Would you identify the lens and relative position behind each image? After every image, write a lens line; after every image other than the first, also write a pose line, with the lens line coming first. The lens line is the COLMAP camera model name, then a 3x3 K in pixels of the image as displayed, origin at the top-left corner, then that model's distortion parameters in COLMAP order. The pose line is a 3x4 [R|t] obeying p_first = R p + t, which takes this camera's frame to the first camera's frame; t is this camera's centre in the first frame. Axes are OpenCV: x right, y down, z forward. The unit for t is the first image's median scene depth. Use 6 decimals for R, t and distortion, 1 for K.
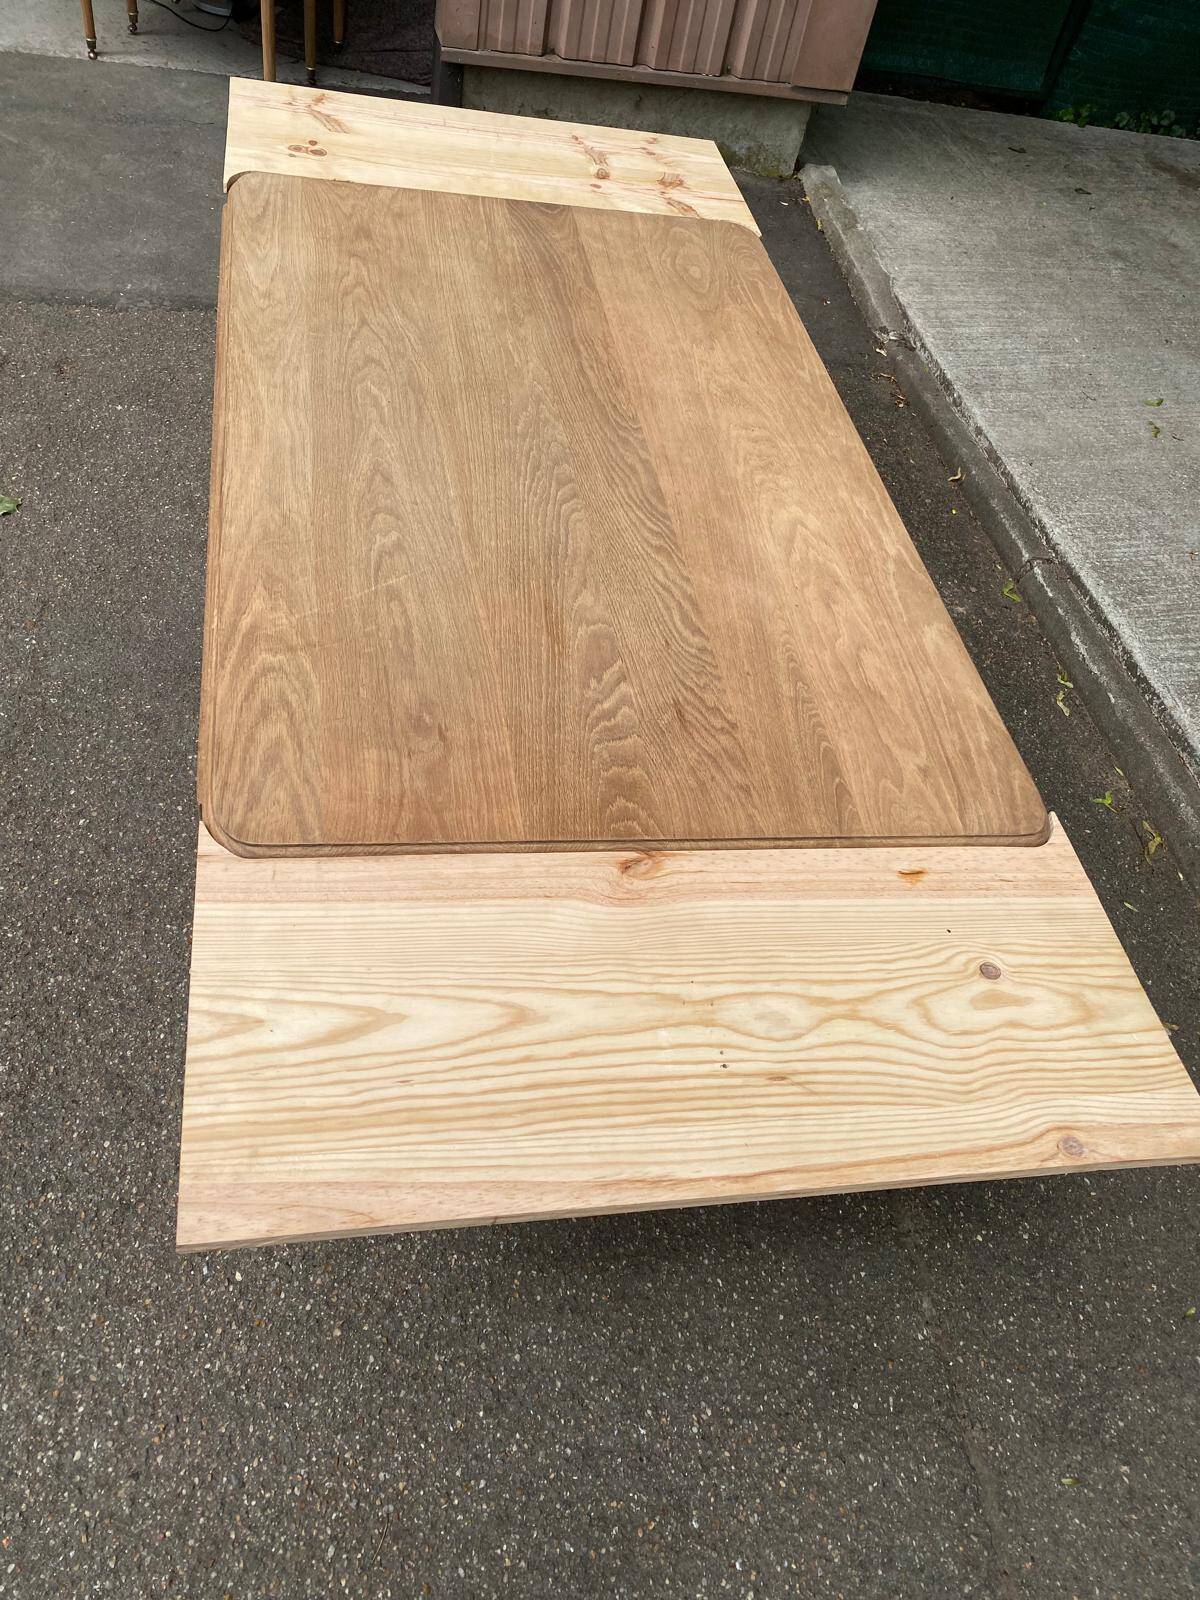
lens RADIAL K [[1226.8, 0, 592.1], [0, 1226.8, 812.2], [0, 0, 1]] dist [0.026074, -0.011419]
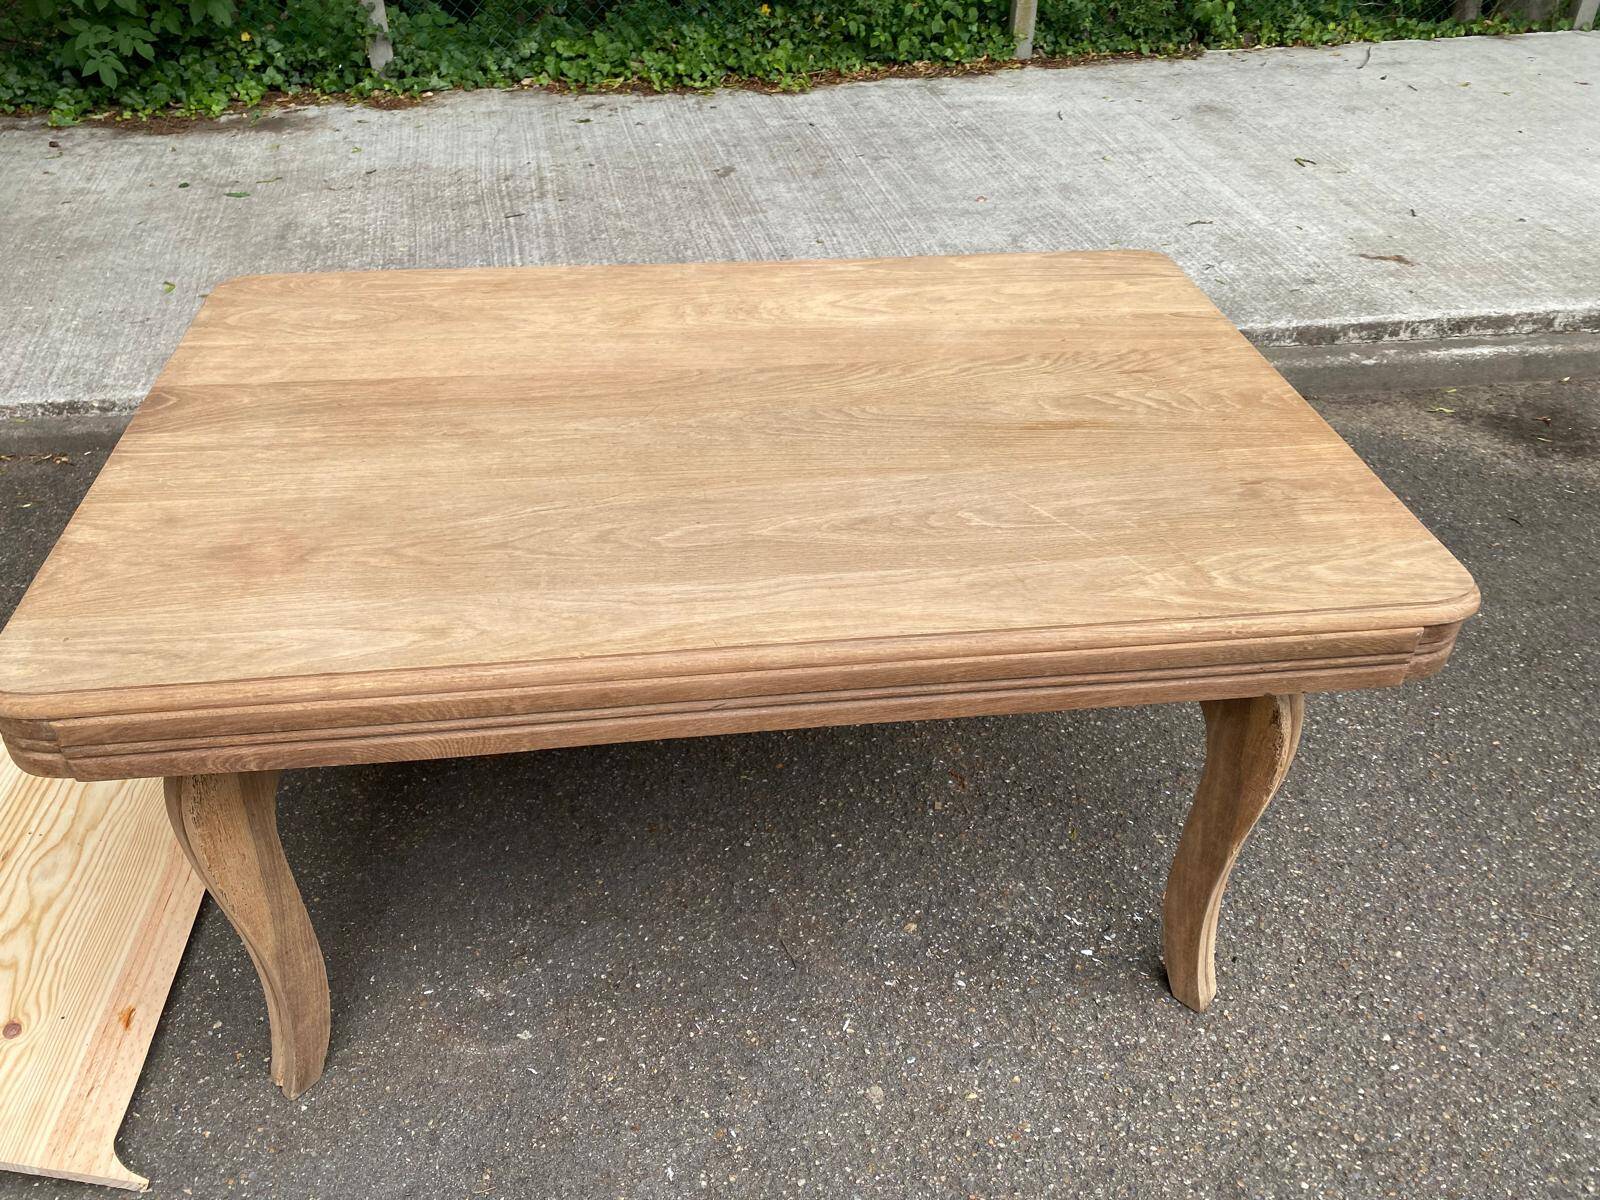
lens RADIAL K [[1228.3, 0, 781.3], [0, 1228.3, 580.1], [0, 0, 1]] dist [0.007664, -0.000952]
pose [[0.050503, -0.727697, 0.684037, -0.773447], [0.759525, 0.472727, 0.446823, -0.669711], [-0.648515, 0.496977, 0.576578, 0.583771]]
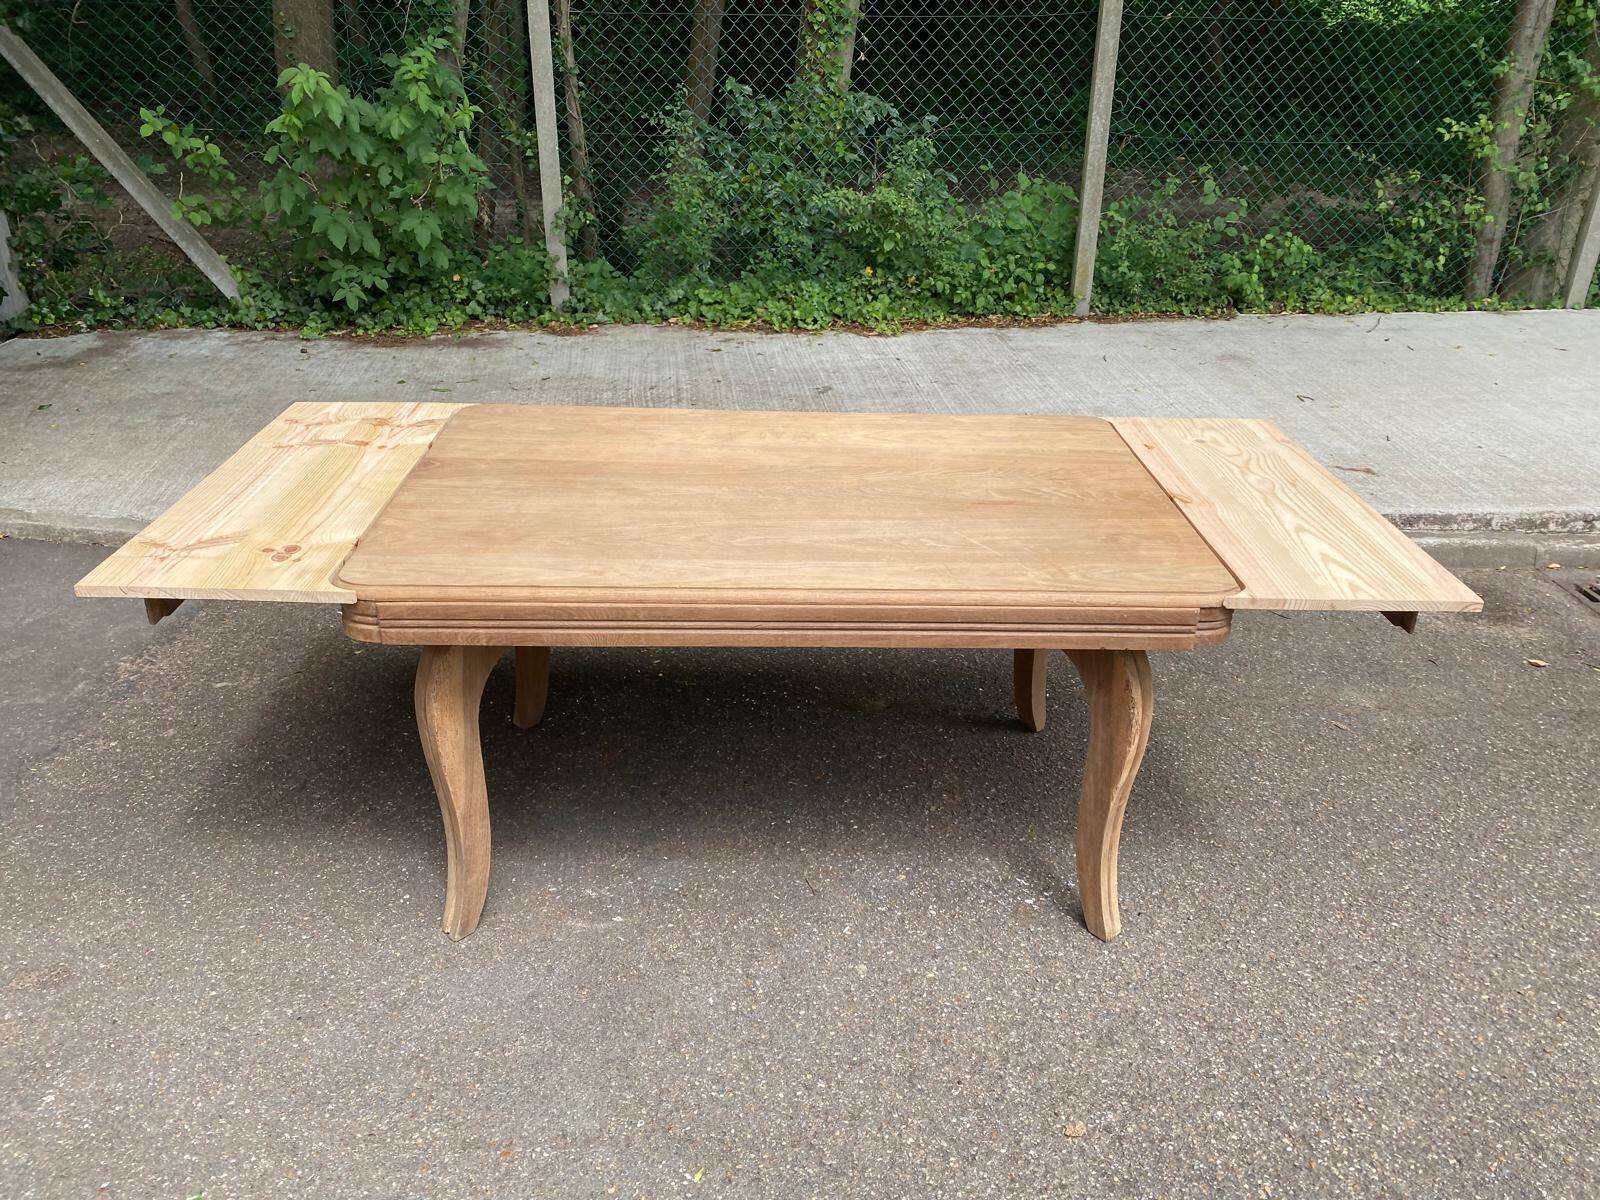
lens RADIAL K [[1210.8, 0, 805.1], [0, 1210.8, 589.4], [0, 0, 1]] dist [0.111297, -0.279752]
pose [[0.138988, -0.580765, 0.802118, -1.275432], [0.755982, 0.585420, 0.292873, -0.675651], [-0.639667, 0.565681, 0.520415, 0.386594]]
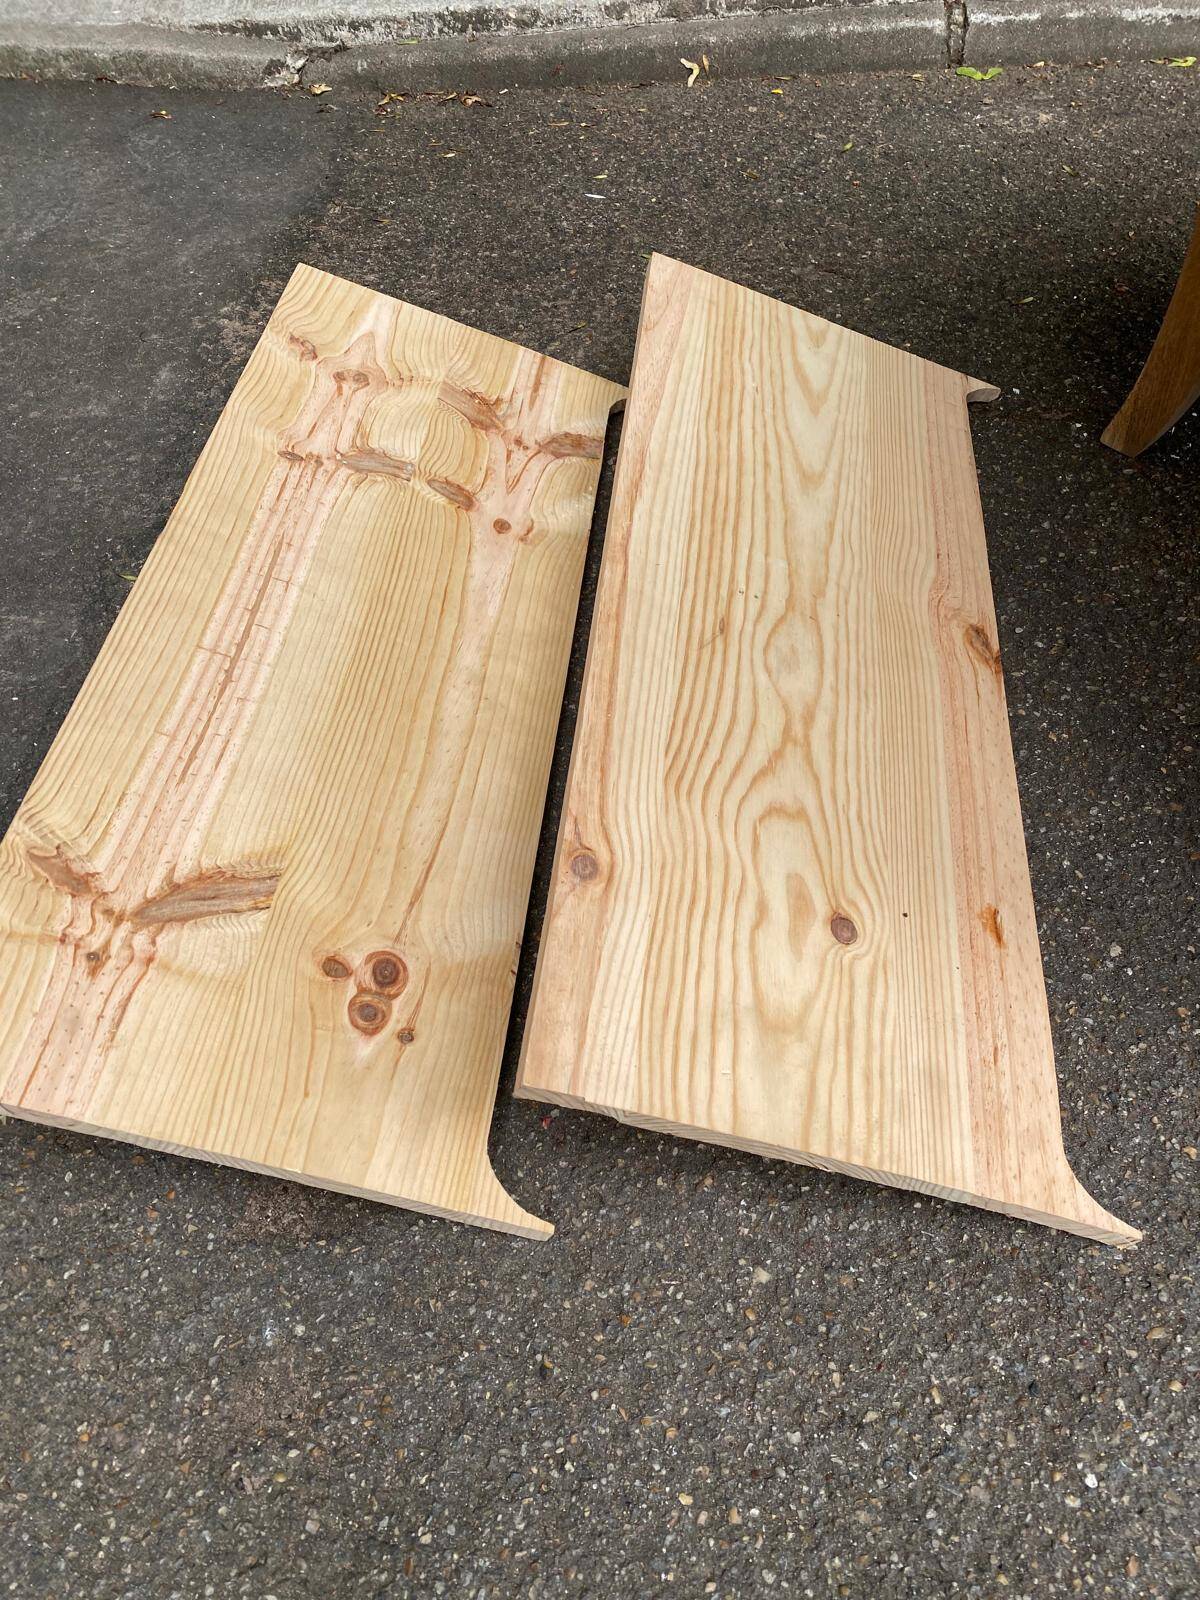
lens RADIAL K [[1207.7, 0, 626.3], [0, 1207.7, 805.4], [0, 0, 1]] dist [0.050516, -0.053272]
pose [[0.220303, -0.875080, 0.430930, -0.594491], [0.812185, 0.409228, 0.415798, -0.849192], [-0.540205, 0.258393, 0.800881, 1.343393]]
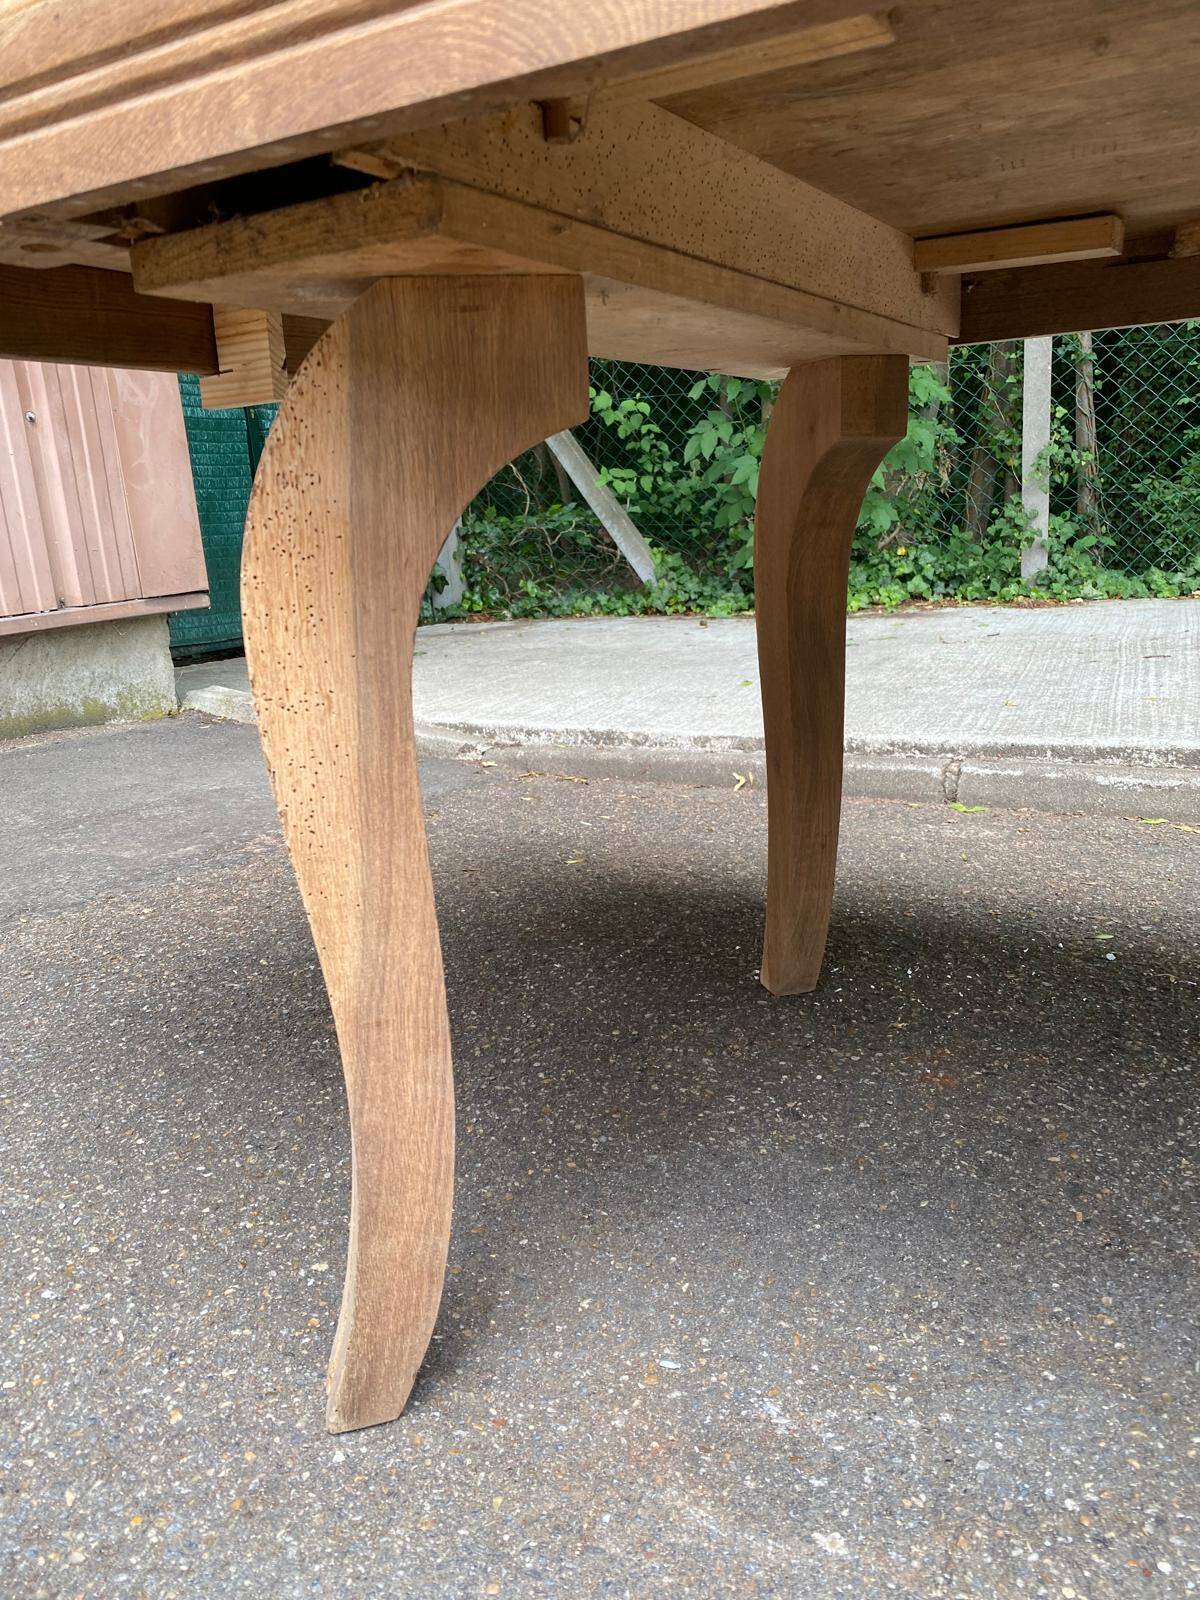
lens RADIAL K [[1210.8, 0, 592.3], [0, 1210.8, 803.2], [0, 0, 1]] dist [0.111297, -0.279752]
pose [[0.620274, -0.382941, 0.684556, -0.580343], [0.692468, 0.677272, -0.248578, -0.297670], [-0.368440, 0.628220, 0.685268, 1.127997]]
